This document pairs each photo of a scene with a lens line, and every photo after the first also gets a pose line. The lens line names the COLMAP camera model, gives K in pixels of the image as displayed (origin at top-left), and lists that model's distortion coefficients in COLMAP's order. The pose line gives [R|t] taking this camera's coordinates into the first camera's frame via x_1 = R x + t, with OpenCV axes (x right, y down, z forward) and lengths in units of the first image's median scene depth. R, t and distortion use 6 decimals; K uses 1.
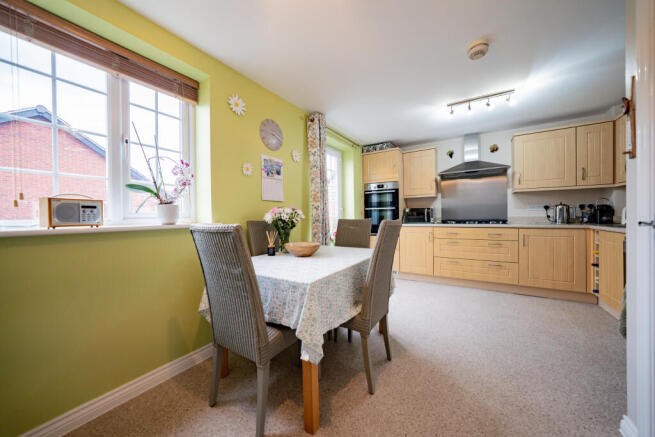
lens RADIAL K [[229.1, 0, 326.7], [0, 229.1, 220.1], [0, 0, 1]] dist [-0.018924, 0.000013]
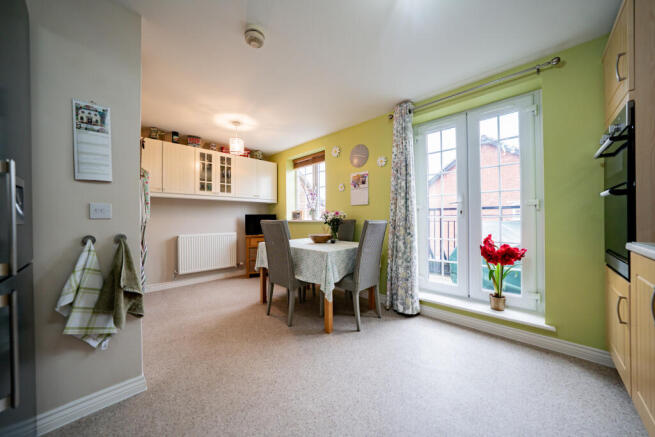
lens RADIAL K [[229.1, 0, 322.1], [0, 229.1, 217.6], [0, 0, 1]] dist [-0.018924, 0.000013]
pose [[-0.214468, 0.013749, -0.976634, 1.111534], [-0.008370, 0.999838, 0.015913, -0.029859], [0.976695, 0.011588, -0.214319, 1.067870]]
